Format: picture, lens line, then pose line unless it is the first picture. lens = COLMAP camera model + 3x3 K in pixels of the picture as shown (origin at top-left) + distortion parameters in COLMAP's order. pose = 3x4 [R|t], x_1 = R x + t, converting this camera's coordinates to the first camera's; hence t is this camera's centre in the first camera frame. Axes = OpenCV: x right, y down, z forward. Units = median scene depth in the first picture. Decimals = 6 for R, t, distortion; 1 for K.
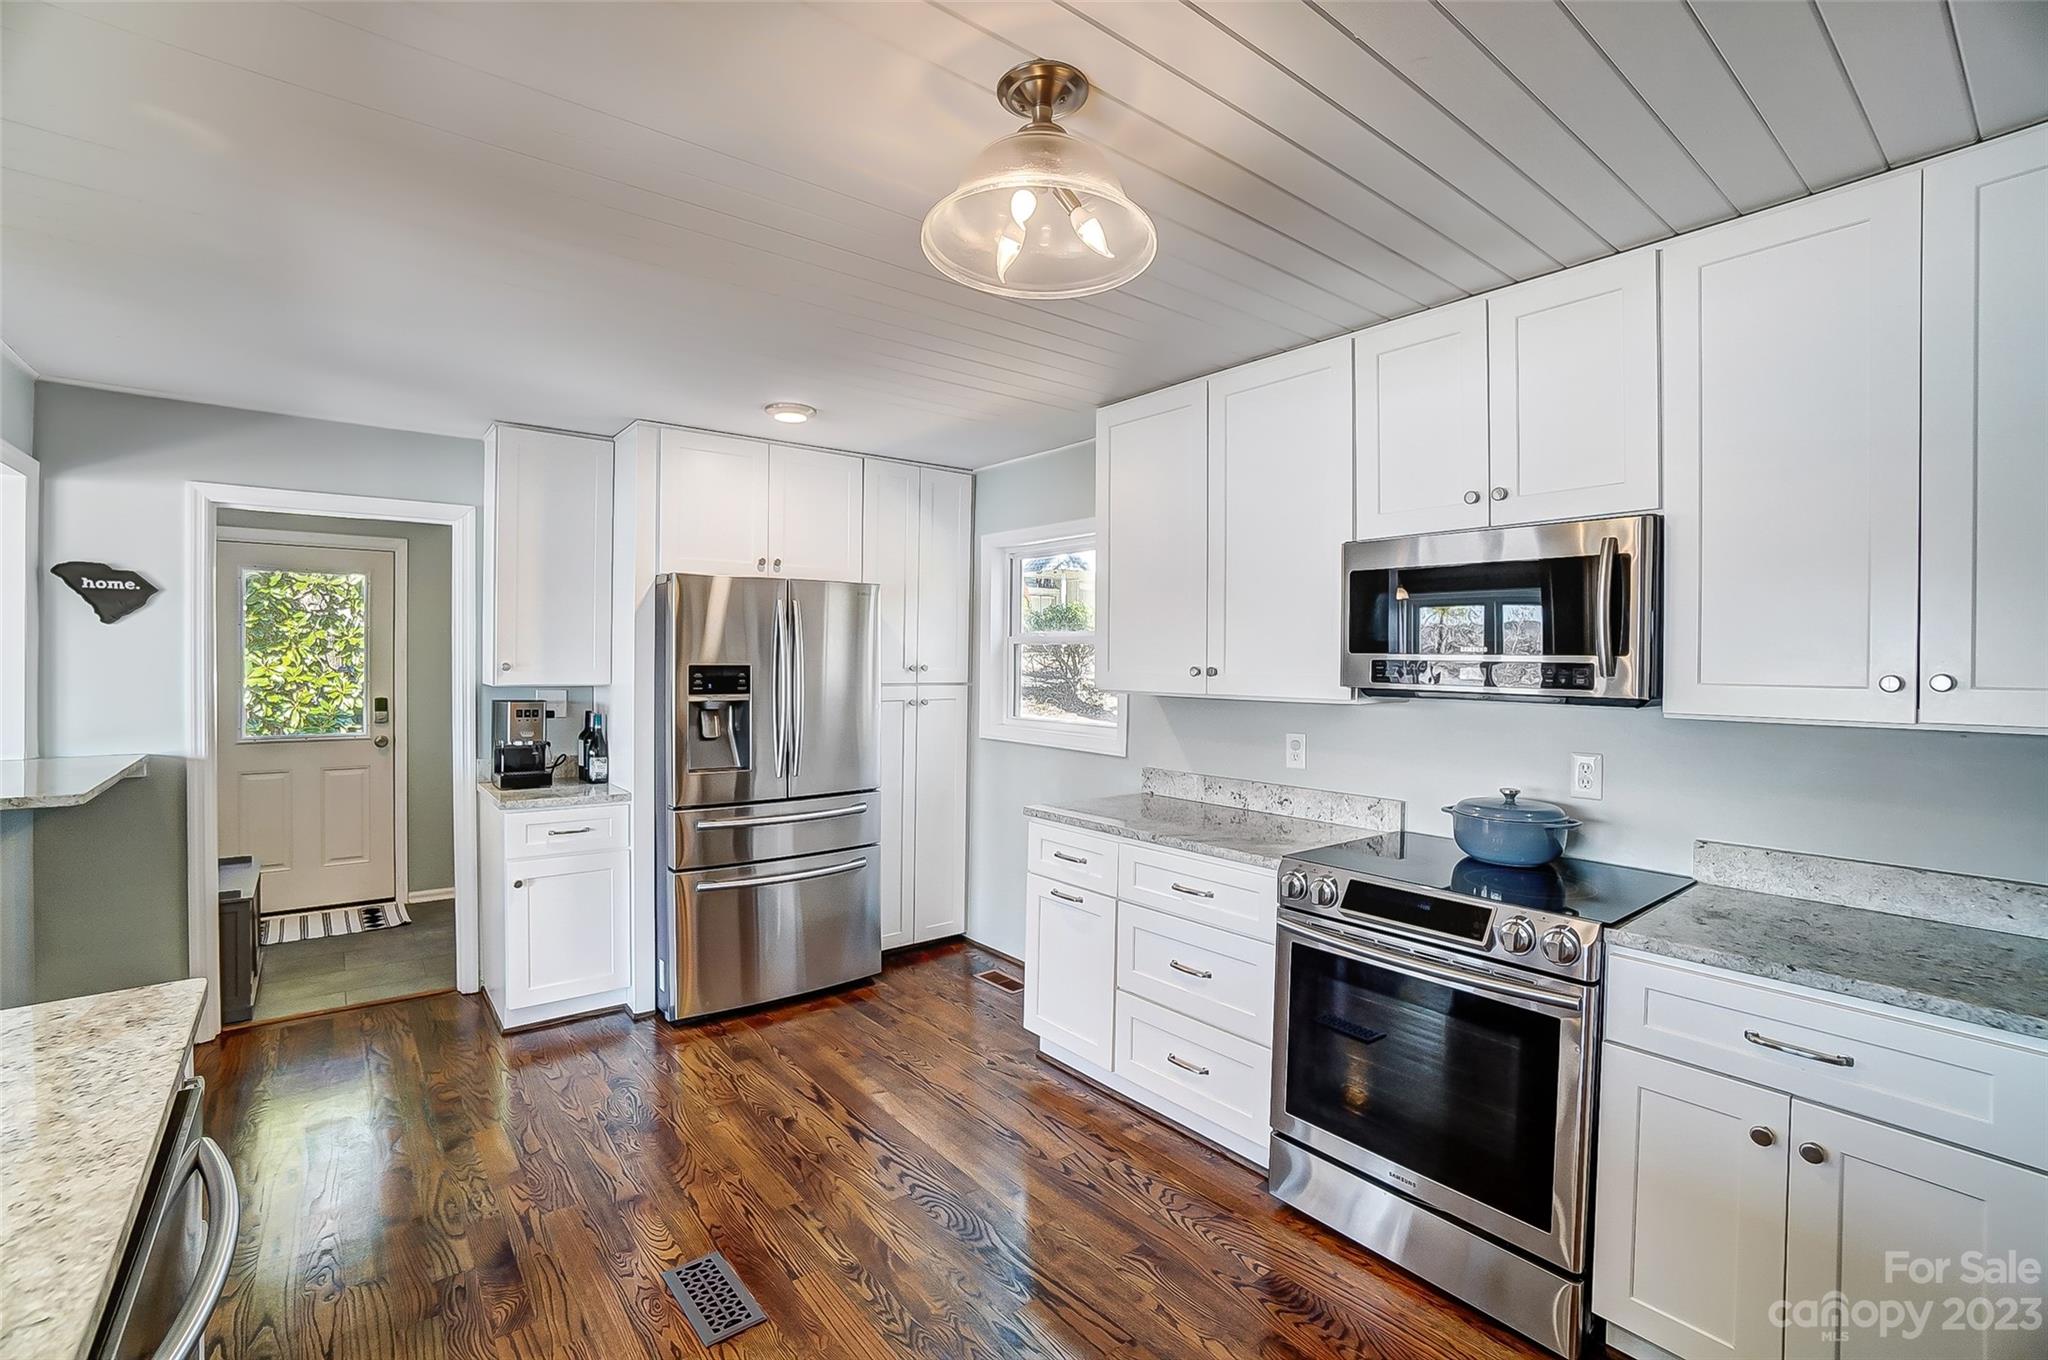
lens RADIAL K [[906.3, 0, 1015.6], [0, 906.3, 665.9], [0, 0, 1]] dist [-0.054854, 0.014380]
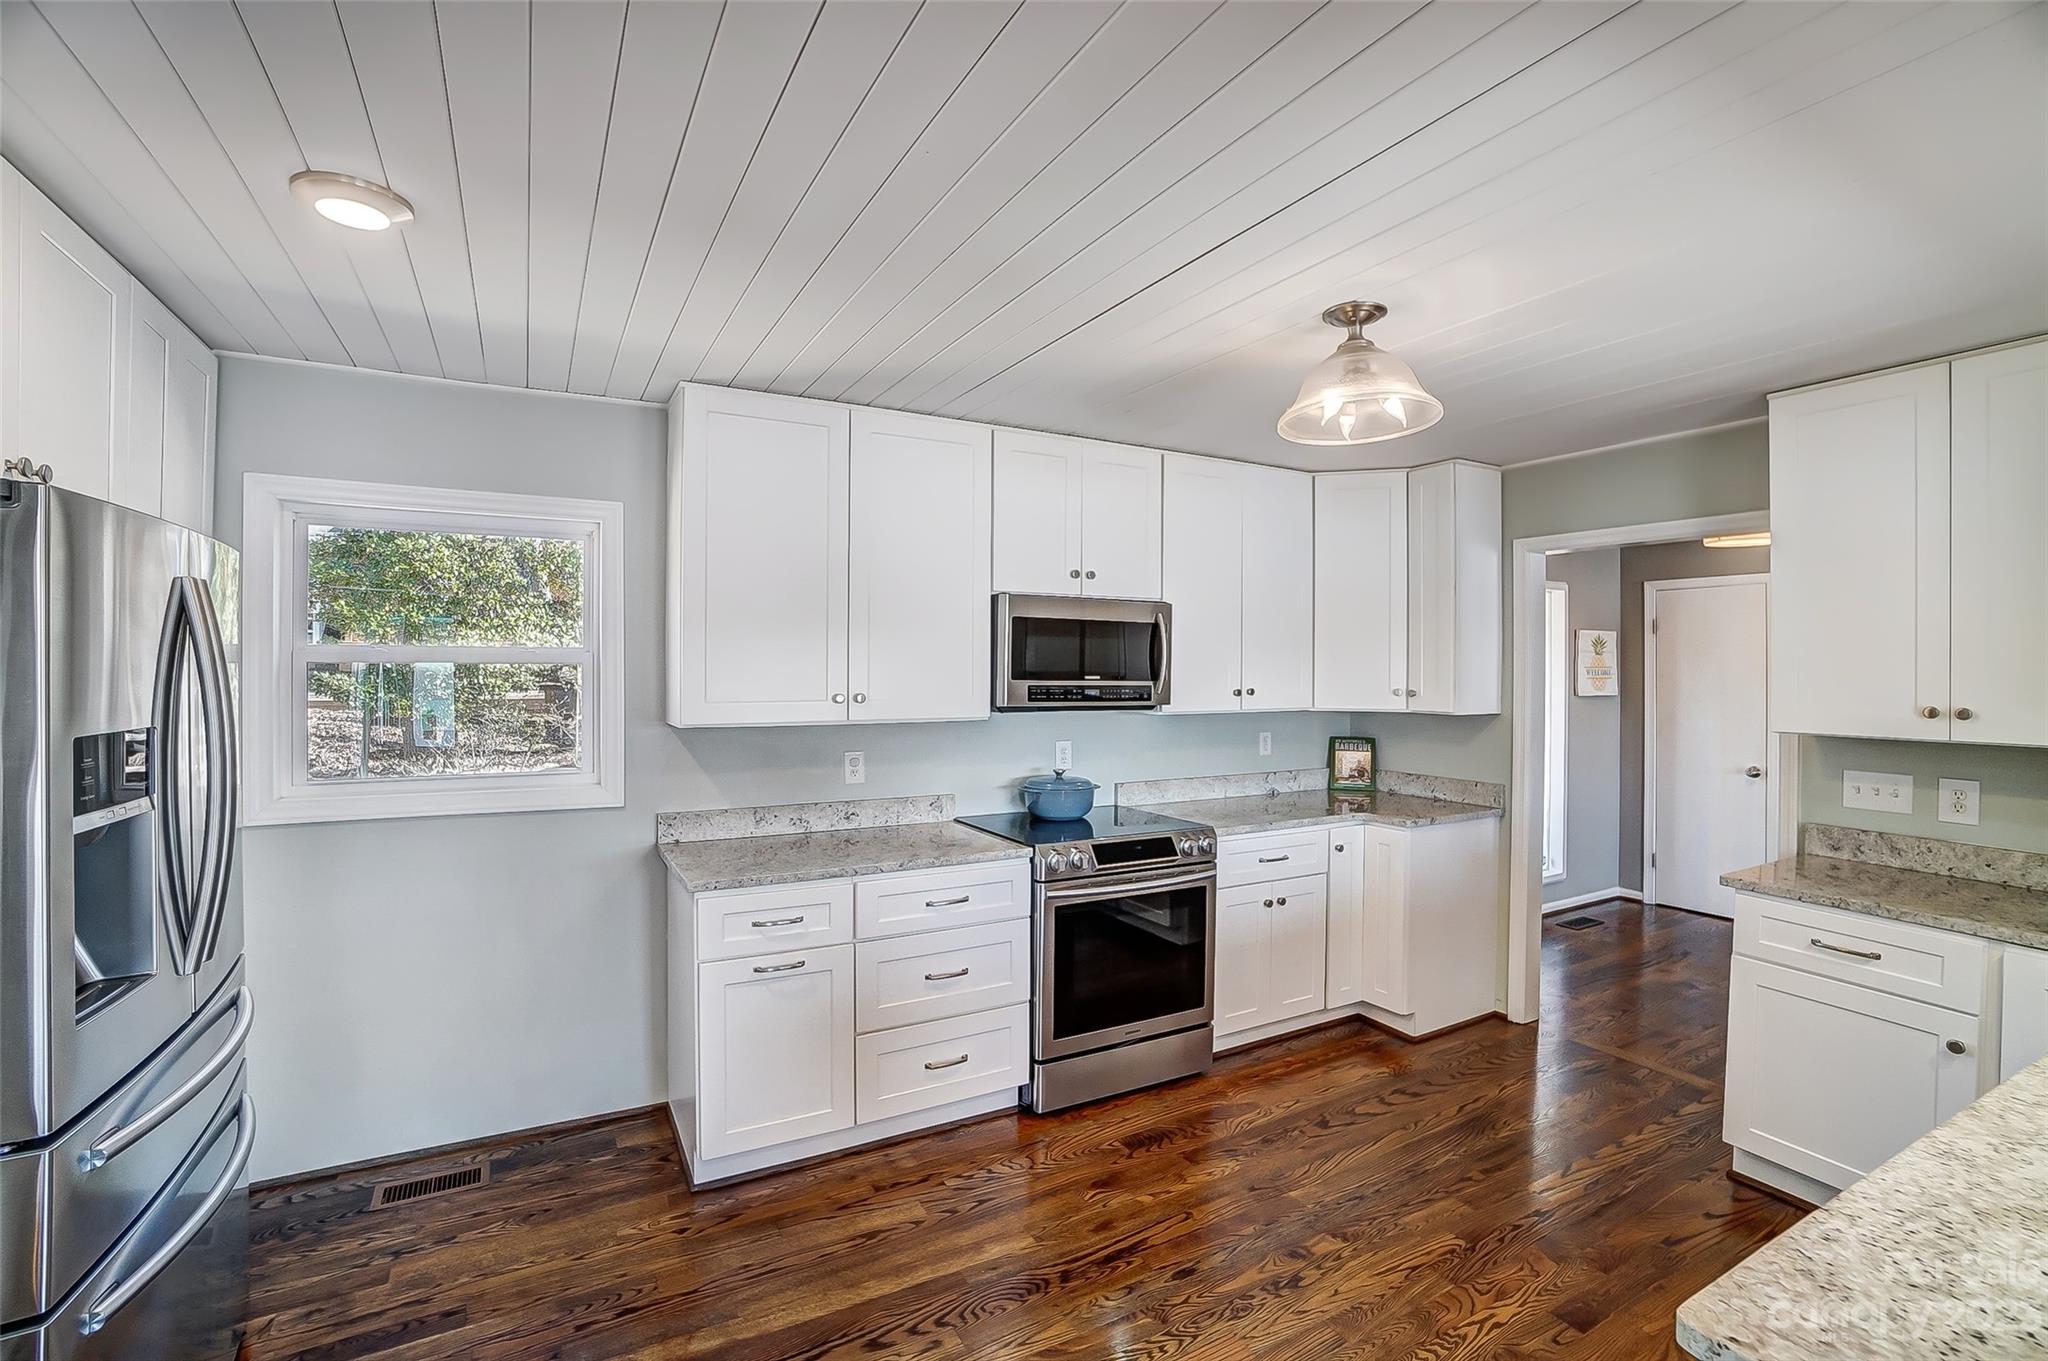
lens RADIAL K [[907.0, 0, 1025.0], [0, 907.0, 670.4], [0, 0, 1]] dist [-0.058912, 0.015251]
pose [[0.164328, -0.012365, 0.986328, -0.709496], [0.002232, 0.999924, 0.012164, -0.034377], [-0.986403, 0.000203, 0.164343, 0.604239]]
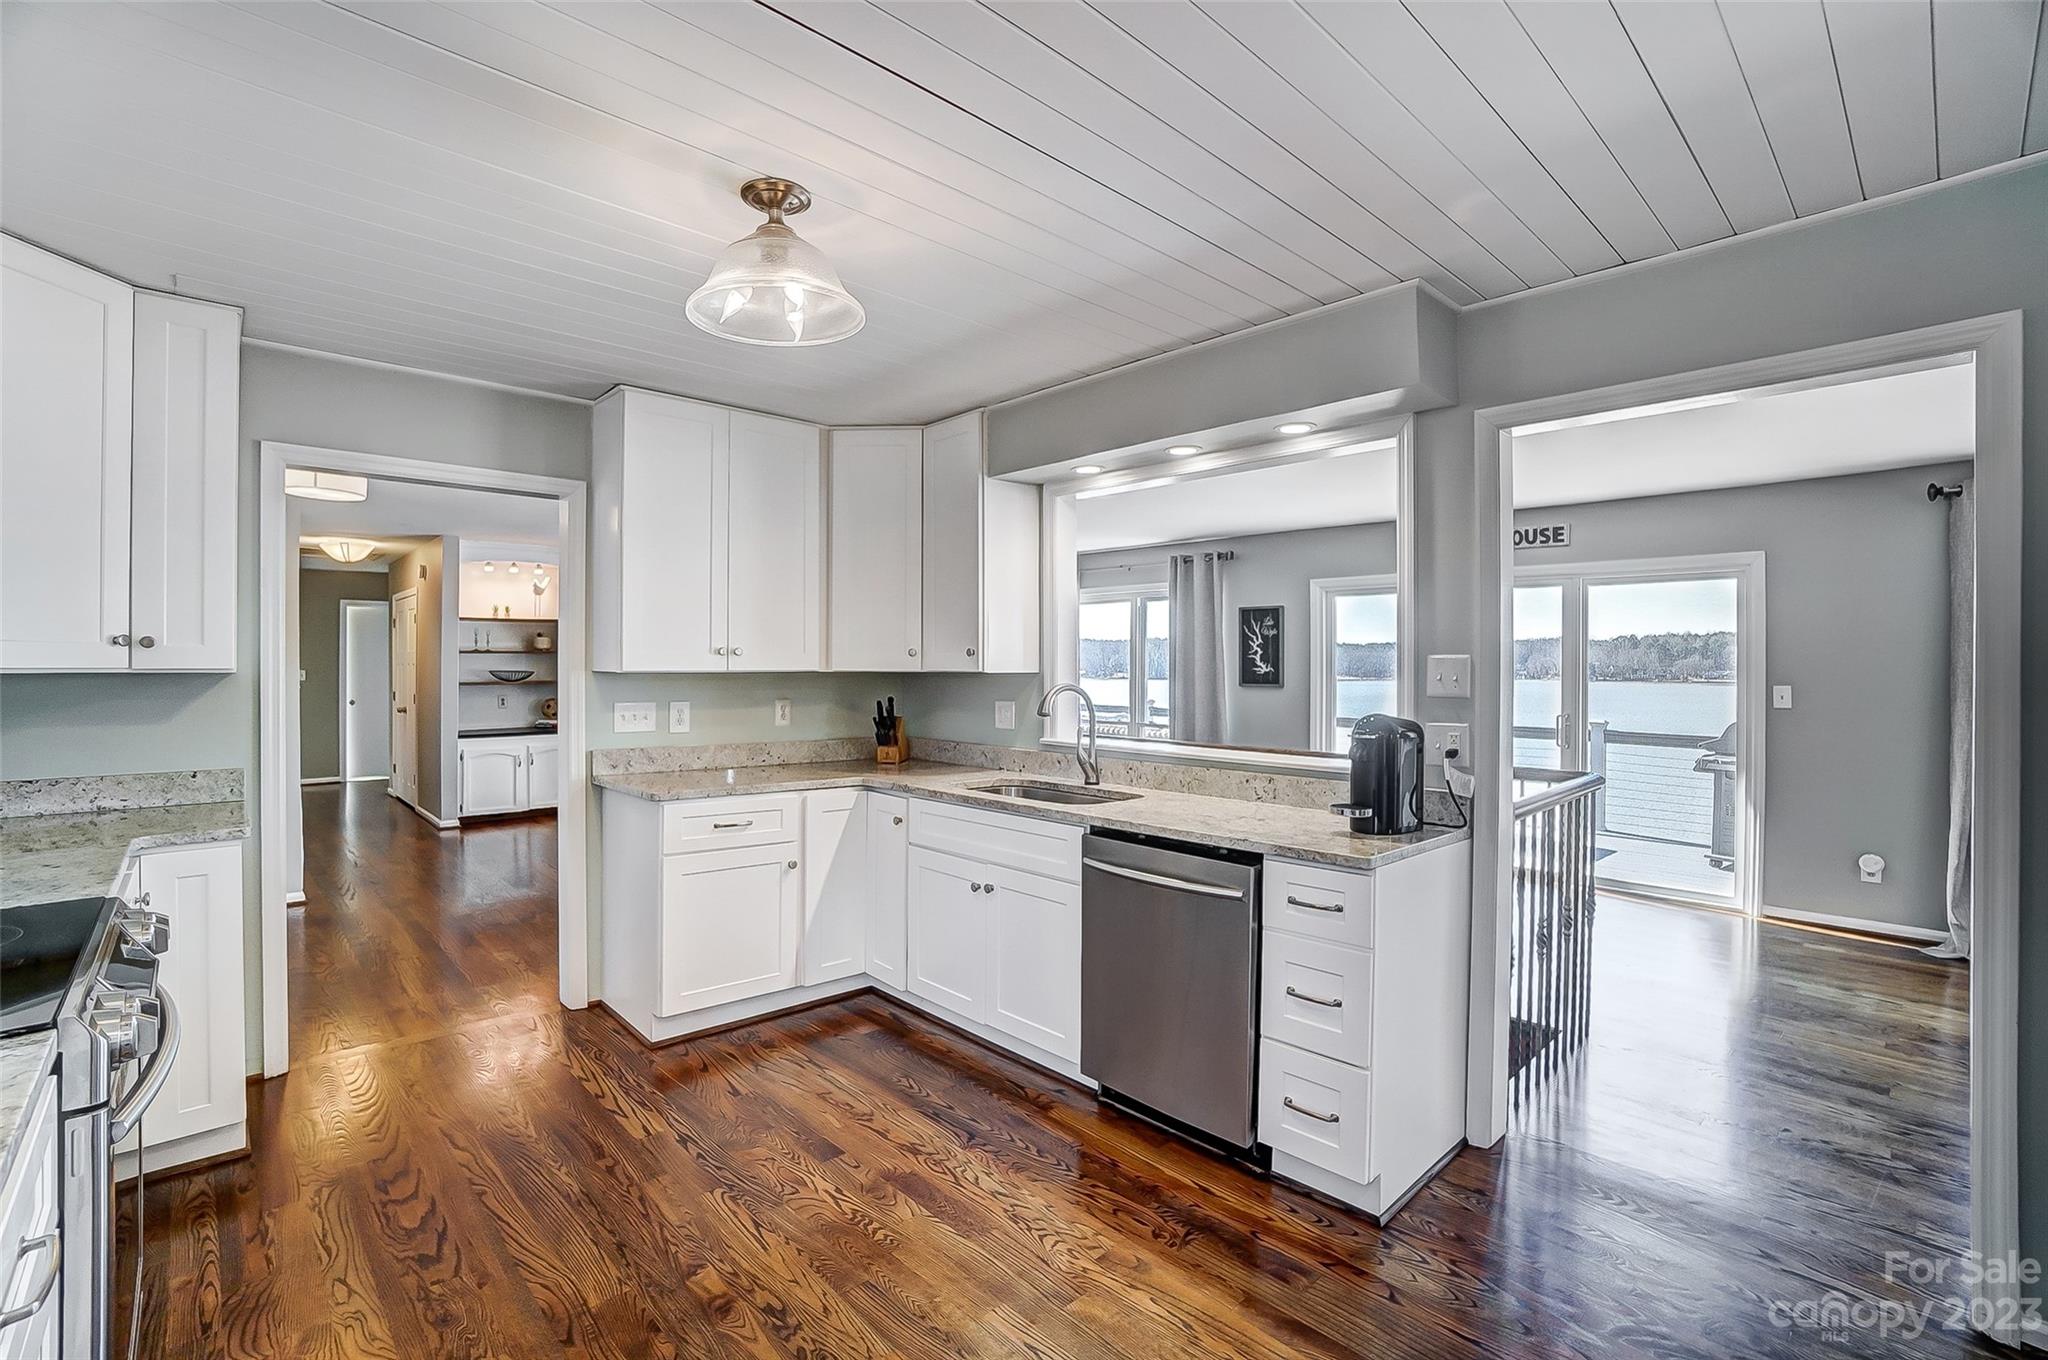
lens RADIAL K [[906.3, 0, 1015.6], [0, 906.3, 665.9], [0, 0, 1]] dist [-0.054854, 0.014380]
pose [[-0.996777, -0.012165, -0.079300, -0.108058], [-0.012737, 0.999896, 0.006714, 0.019548], [0.079211, 0.007703, -0.996828, 1.100099]]
